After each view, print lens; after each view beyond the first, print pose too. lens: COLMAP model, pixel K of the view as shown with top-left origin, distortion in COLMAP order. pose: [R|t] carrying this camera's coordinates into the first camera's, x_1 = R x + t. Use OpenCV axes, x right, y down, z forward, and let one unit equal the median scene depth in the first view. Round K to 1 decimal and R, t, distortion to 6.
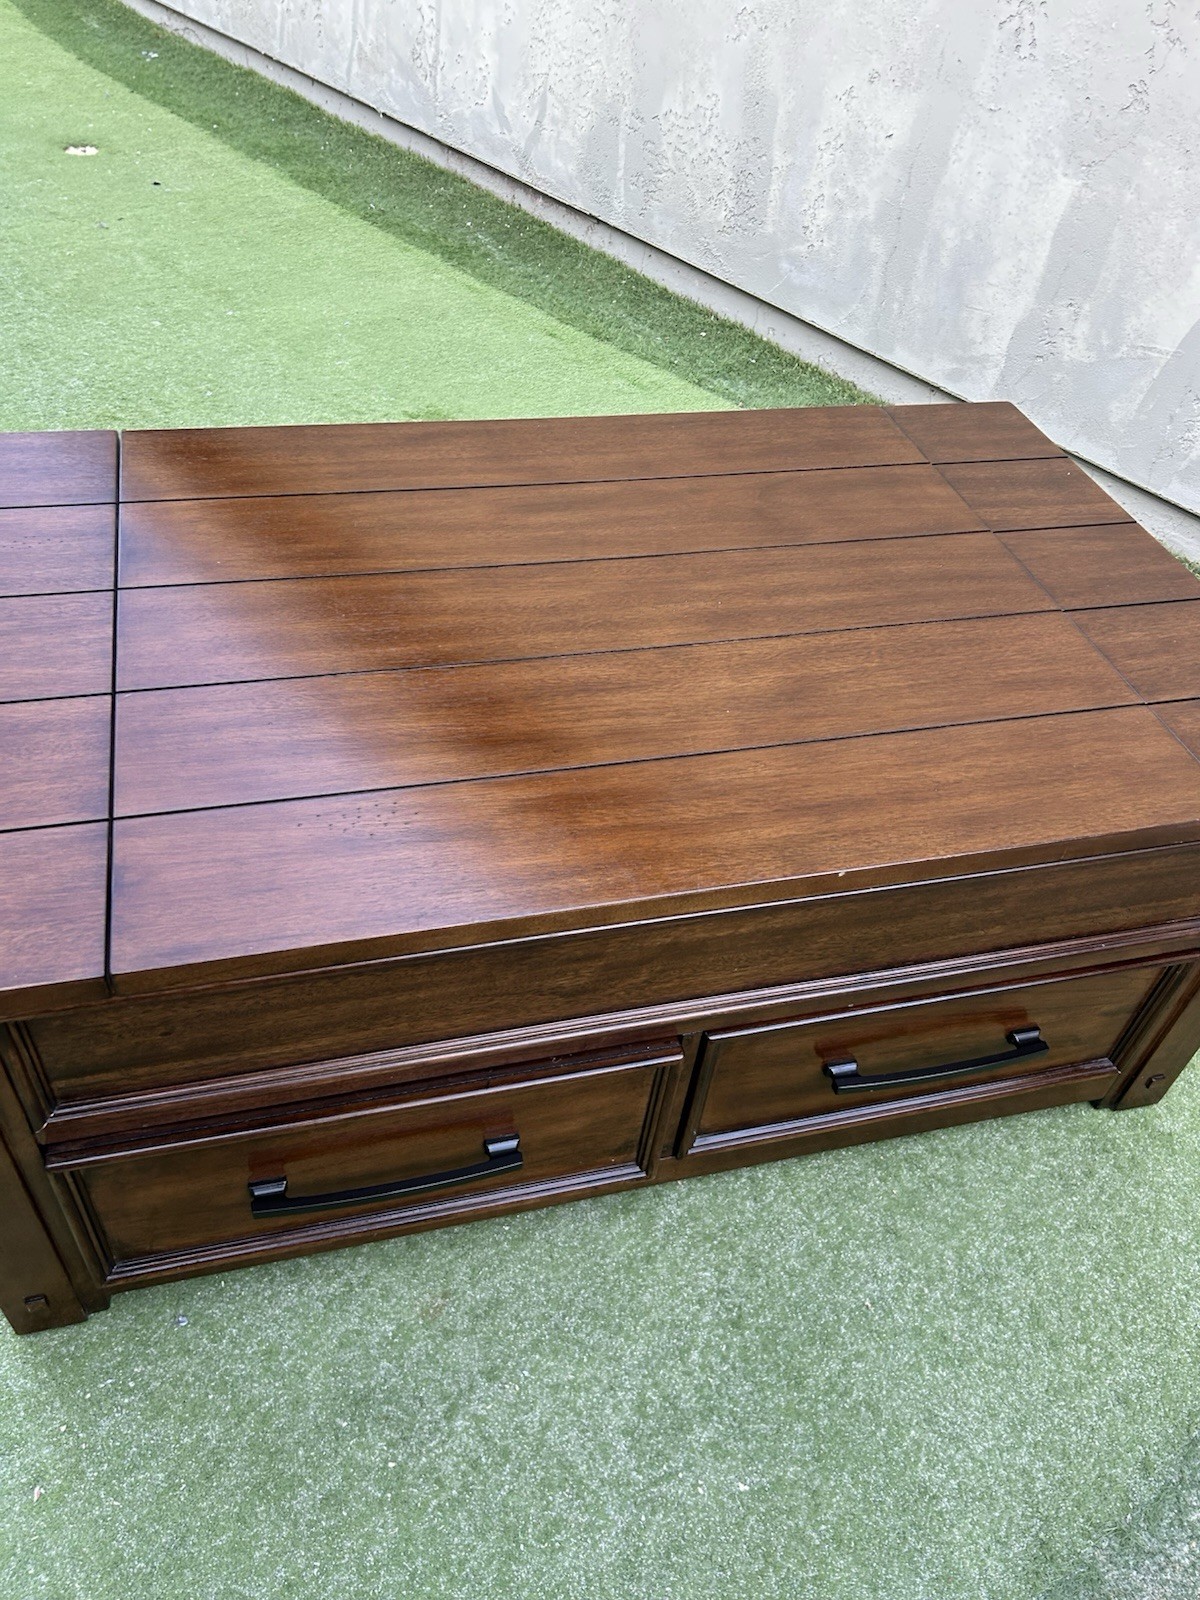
lens RADIAL K [[1214.6, 0, 601.7], [0, 1214.6, 795.5], [0, 0, 1]] dist [0.047534, -0.052369]
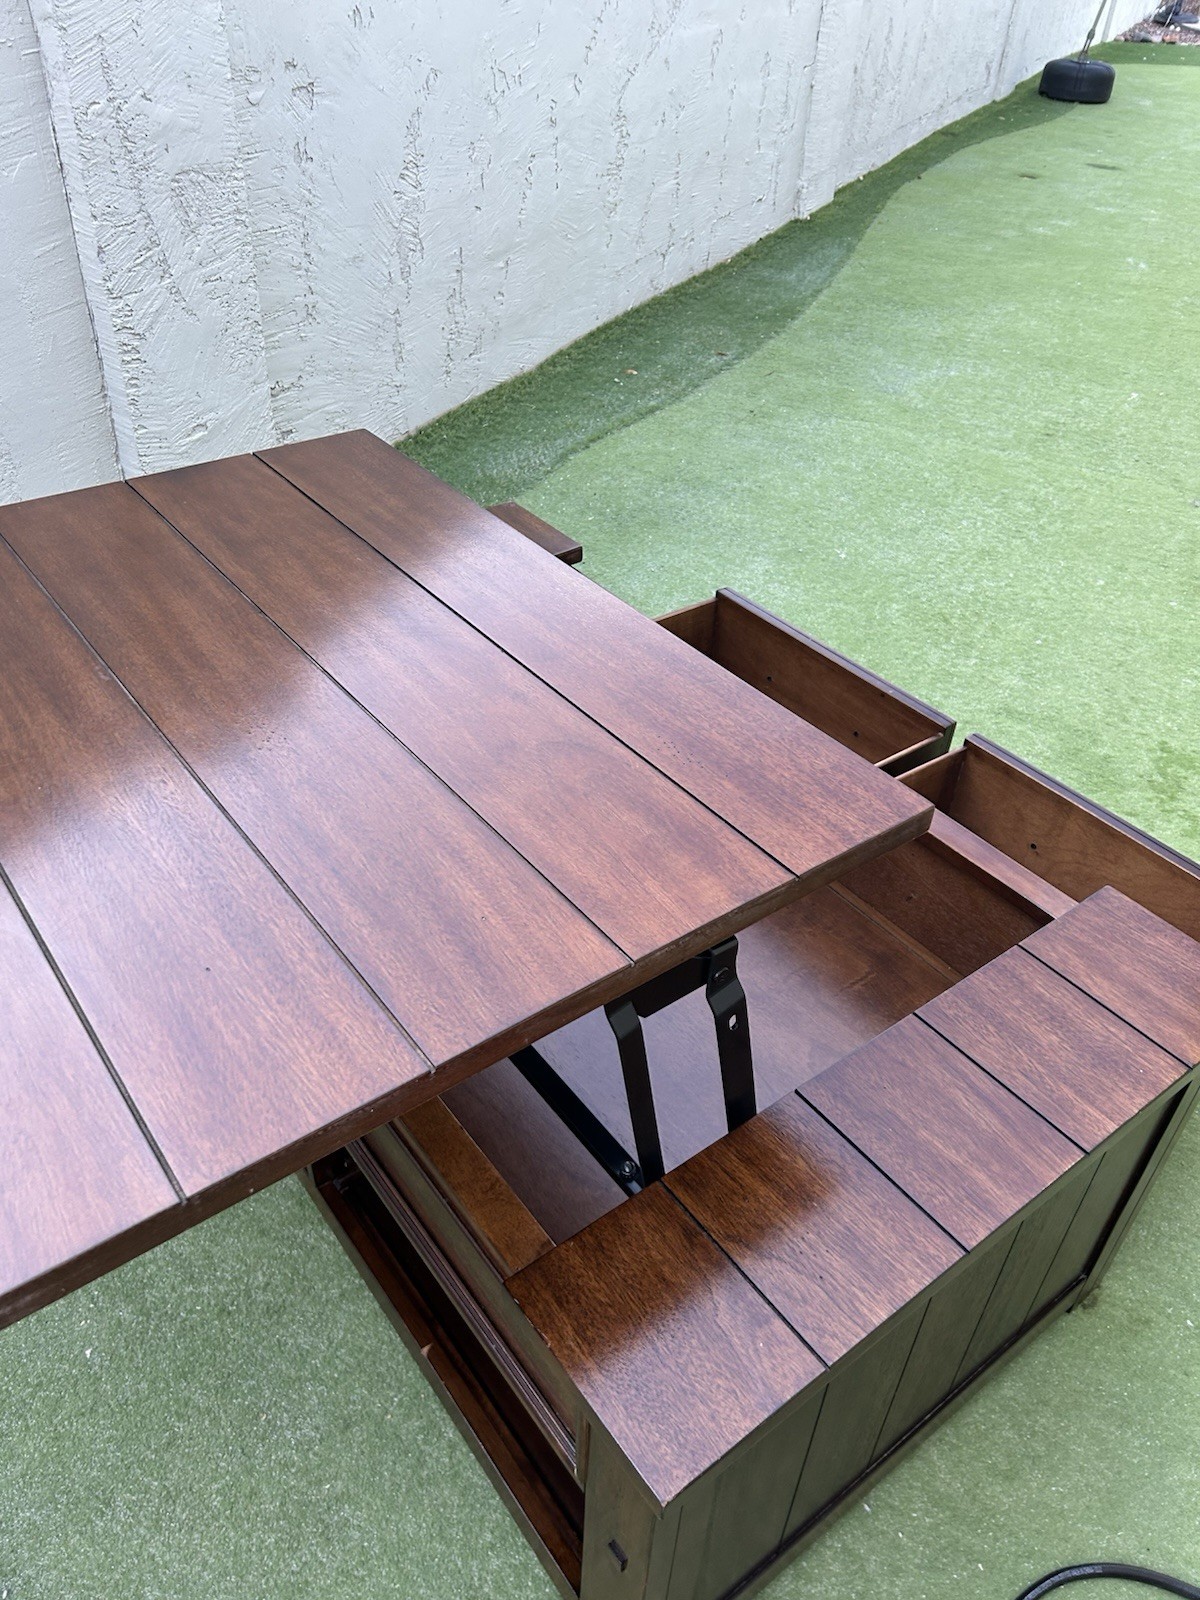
lens RADIAL K [[1214.6, 0, 588.2], [0, 1214.6, 796.9], [0, 0, 1]] dist [0.047534, -0.052369]
pose [[0.373306, 0.509148, -0.775507, 0.874362], [-0.632956, 0.750932, 0.188328, -0.372028], [0.678240, 0.420558, 0.602596, 0.312419]]
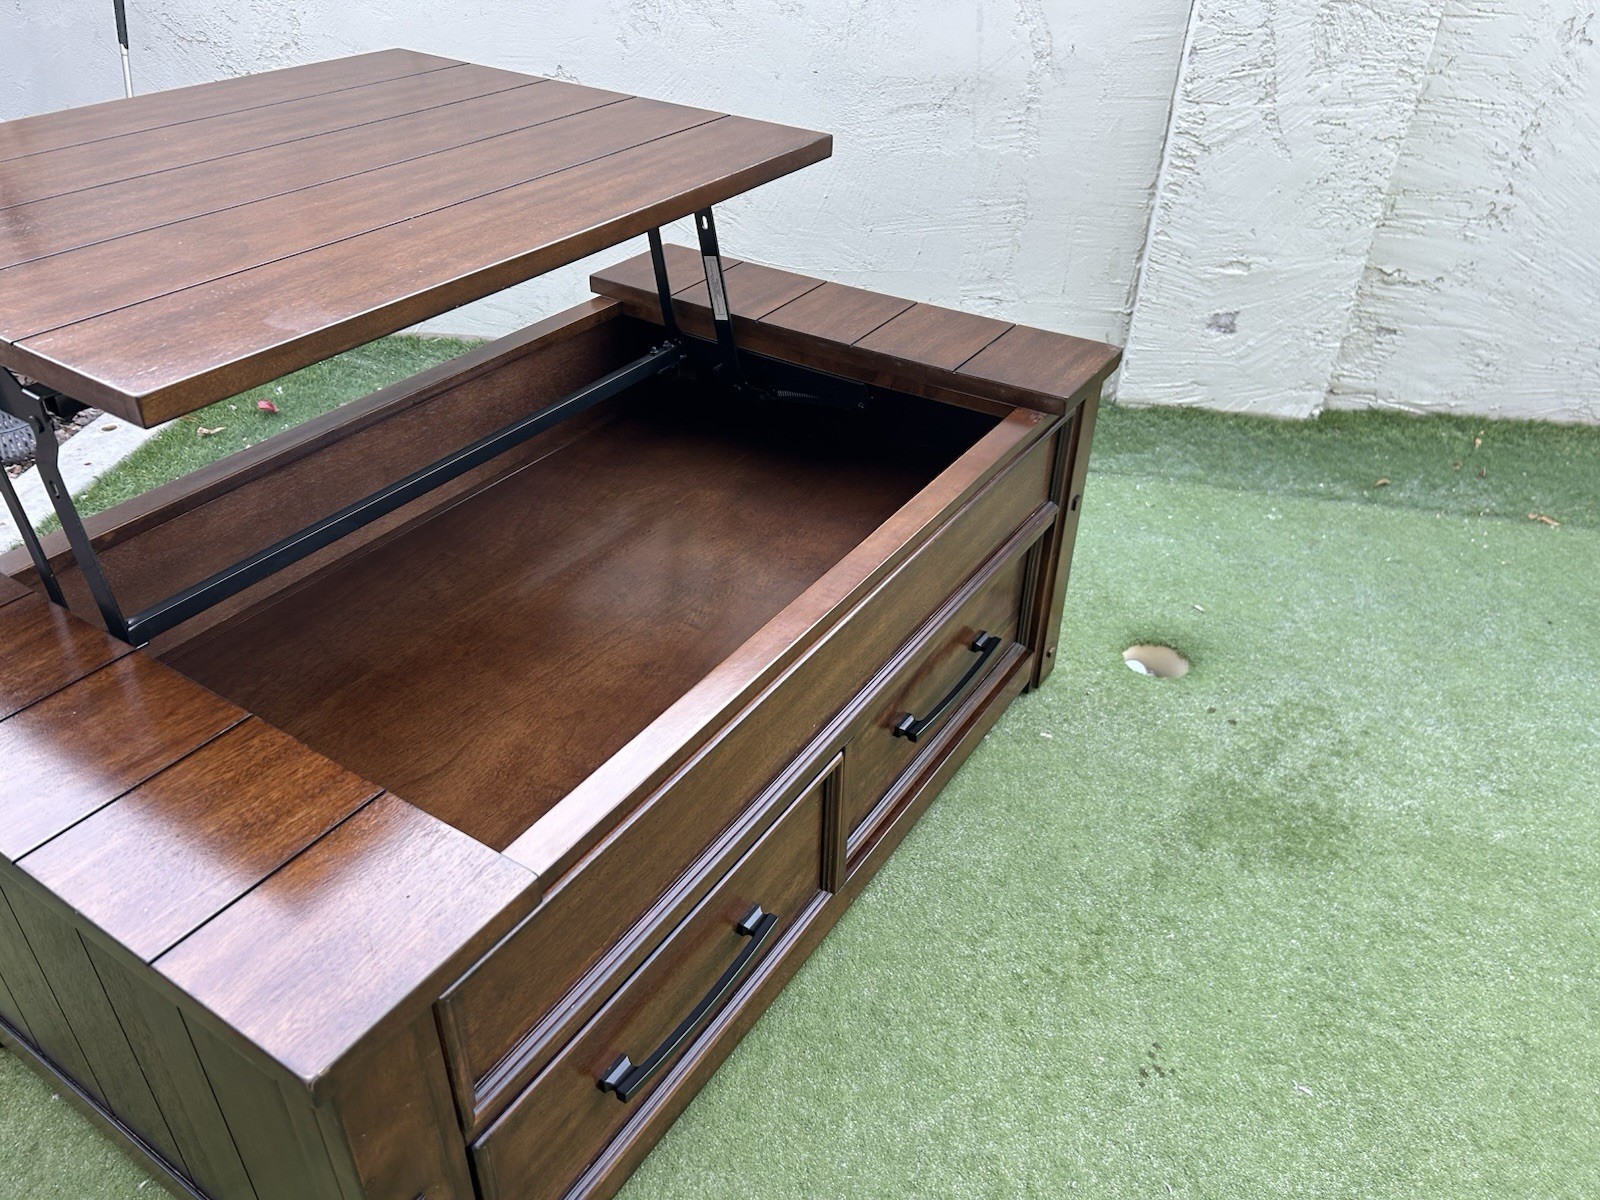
lens RADIAL K [[1214.6, 0, 790.0], [0, 1214.6, 586.2], [0, 0, 1]] dist [0.047534, -0.052369]
pose [[-0.739953, 0.282091, -0.610650, 0.542927], [-0.522085, 0.331571, 0.785804, -1.040186], [0.424142, 0.900270, -0.098072, 1.229216]]
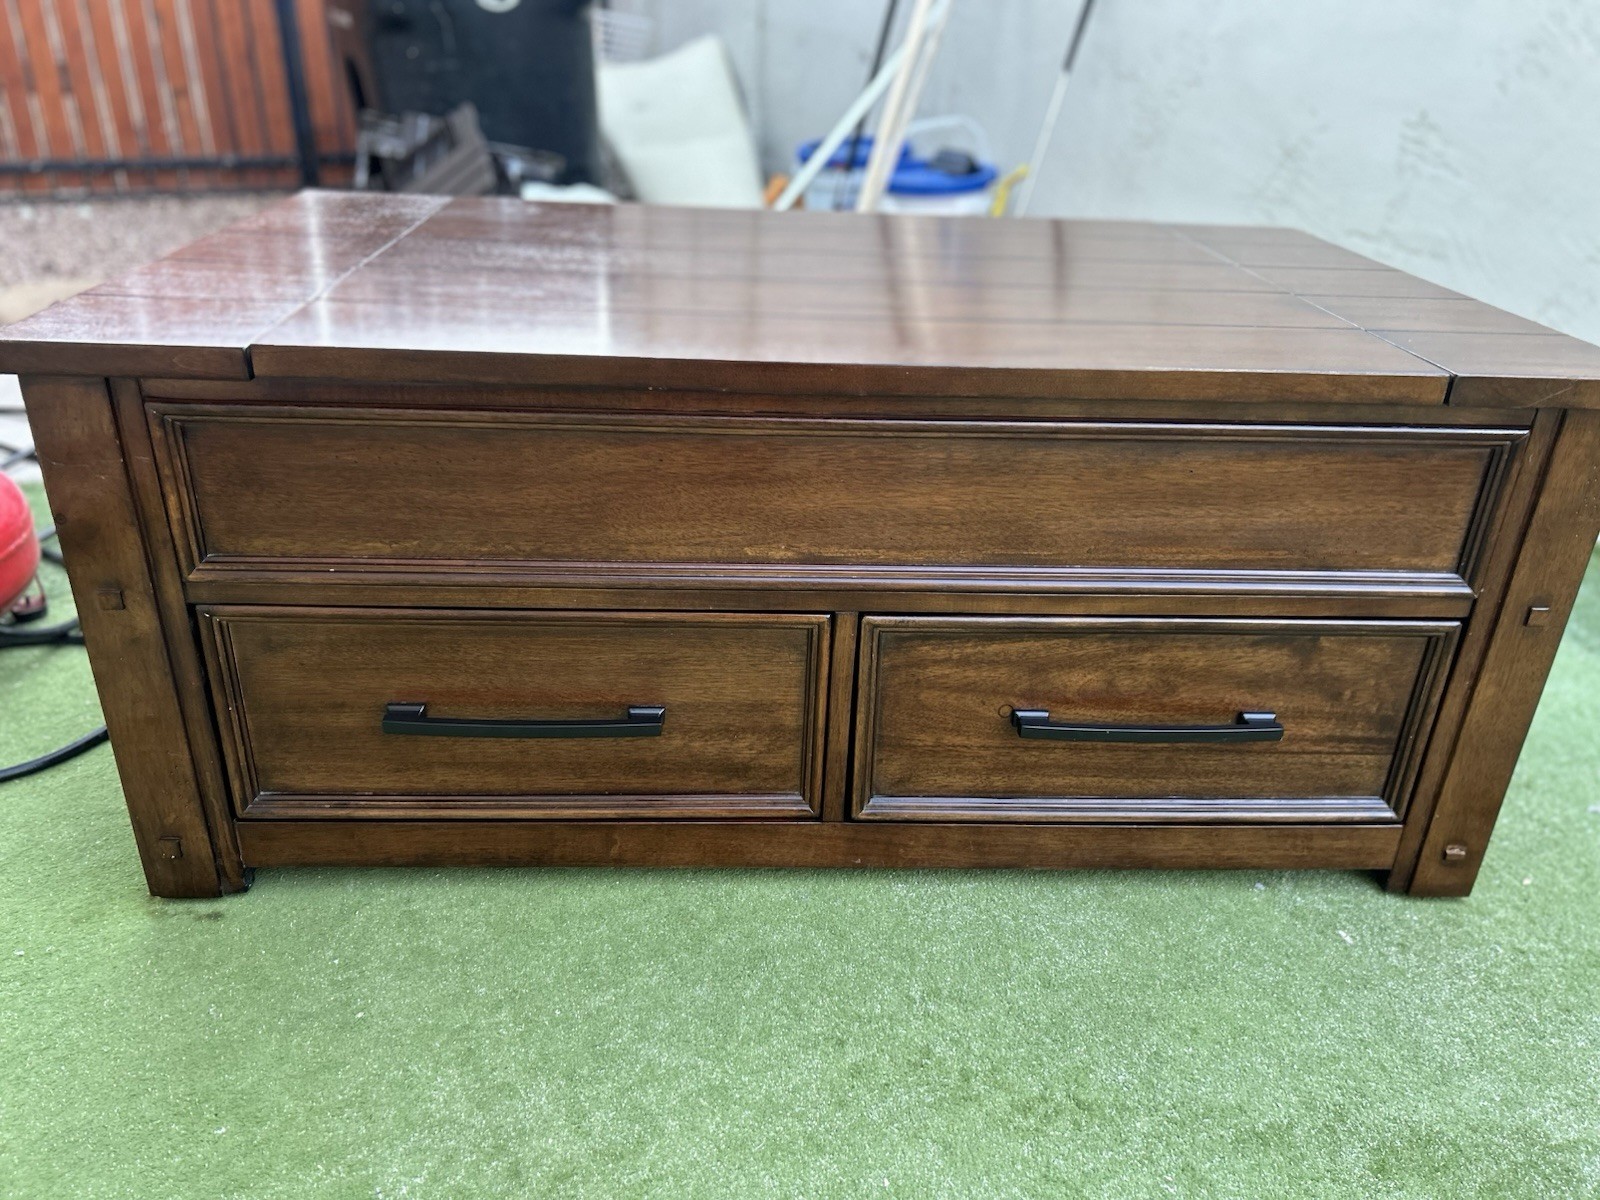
lens RADIAL K [[1214.6, 0, 811.7], [0, 1214.6, 597.4], [0, 0, 1]] dist [0.047534, -0.052369]
pose [[-0.969752, -0.209096, 0.125938, -0.158684], [0.046260, 0.349157, 0.935922, -1.004658], [-0.239669, 0.913438, -0.328923, 1.538468]]
